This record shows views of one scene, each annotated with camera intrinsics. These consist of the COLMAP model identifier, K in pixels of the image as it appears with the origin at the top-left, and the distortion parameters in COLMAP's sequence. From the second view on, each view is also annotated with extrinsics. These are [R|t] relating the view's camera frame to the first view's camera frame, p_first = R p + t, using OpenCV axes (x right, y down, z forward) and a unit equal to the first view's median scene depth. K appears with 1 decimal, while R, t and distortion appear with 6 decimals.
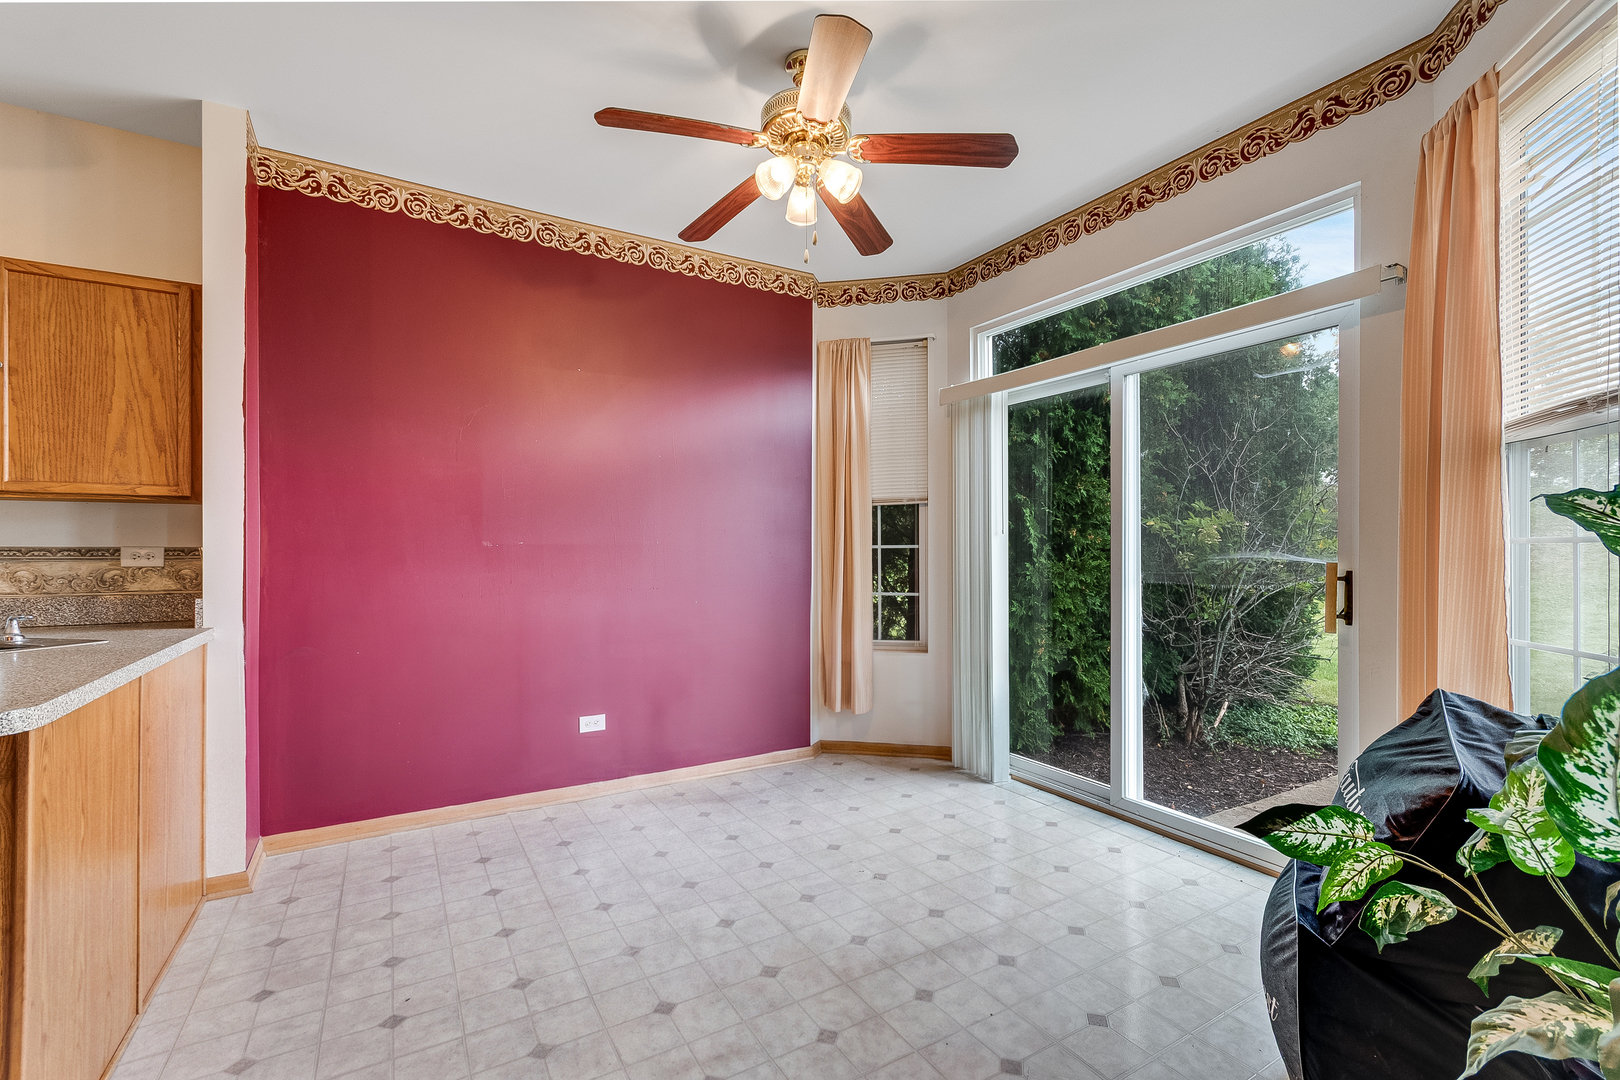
lens RADIAL K [[690.4, 0, 805.2], [0, 690.4, 544.3], [0, 0, 1]] dist [-0.018828, 0.000041]
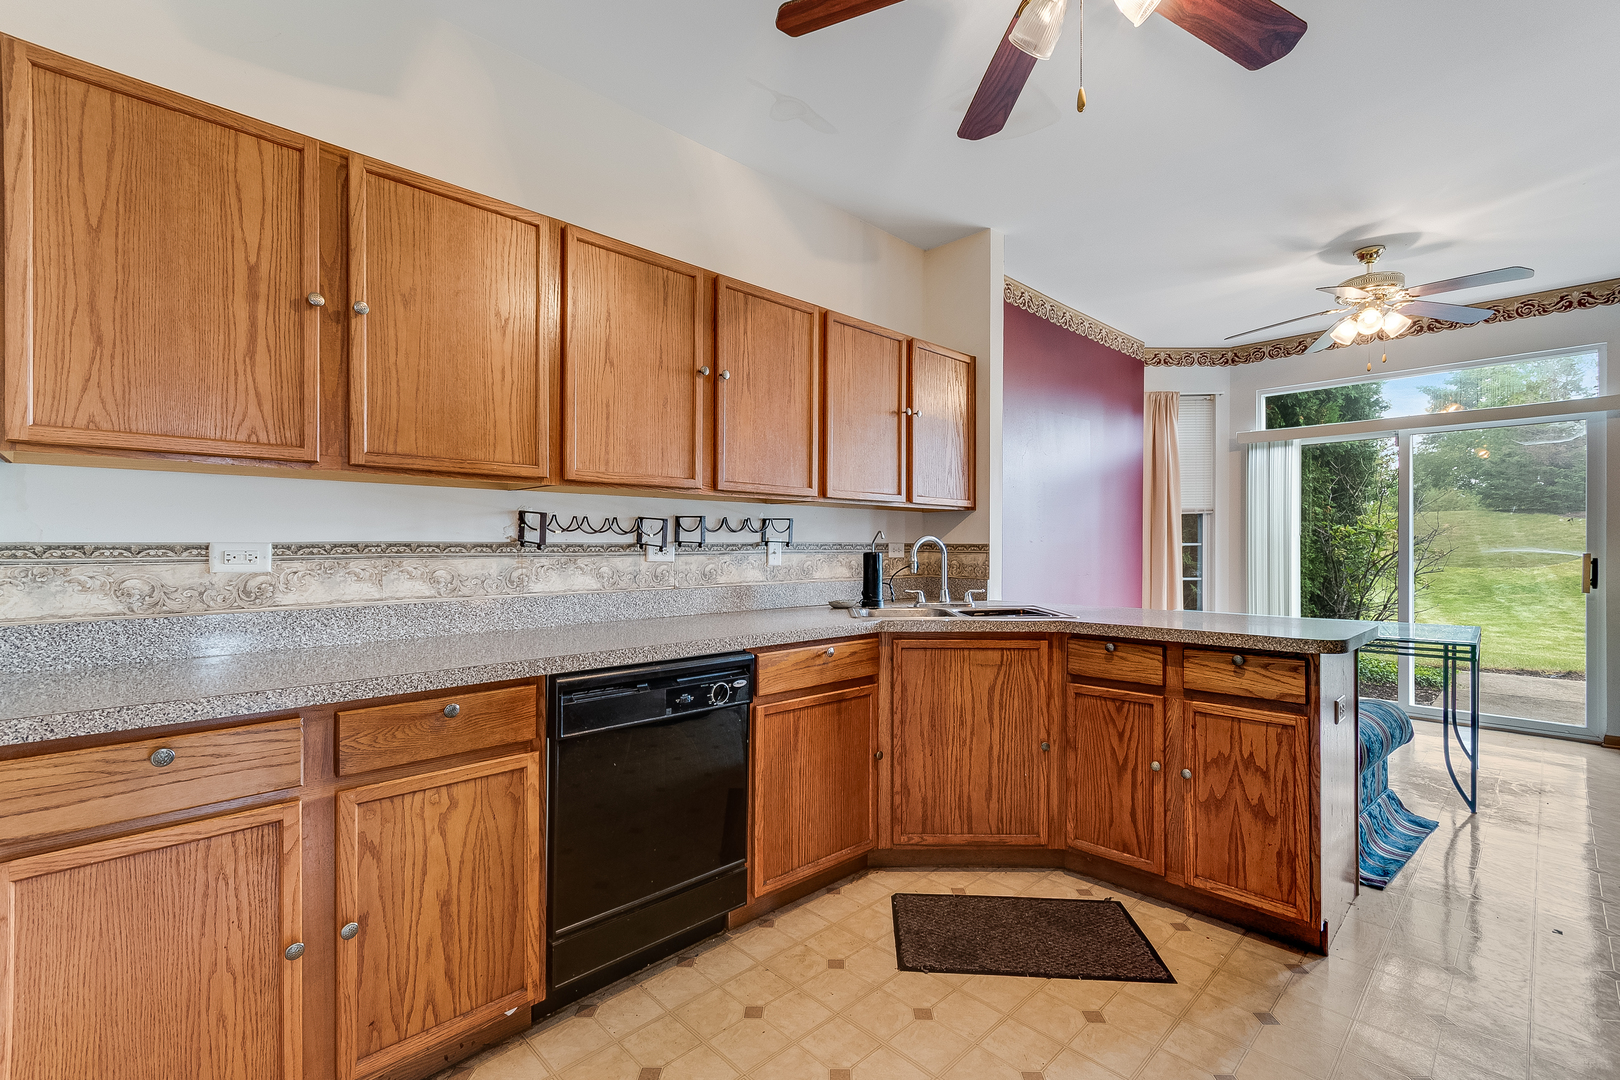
lens RADIAL K [[720.3, 0, 788.6], [0, 720.3, 542.7], [0, 0, 1]] dist [0.000386, -0.000329]
pose [[0.975893, 0.002752, 0.218230, -1.006572], [-0.002475, 0.999996, -0.001547, 0.004148], [-0.218234, 0.000969, 0.975896, -0.233739]]
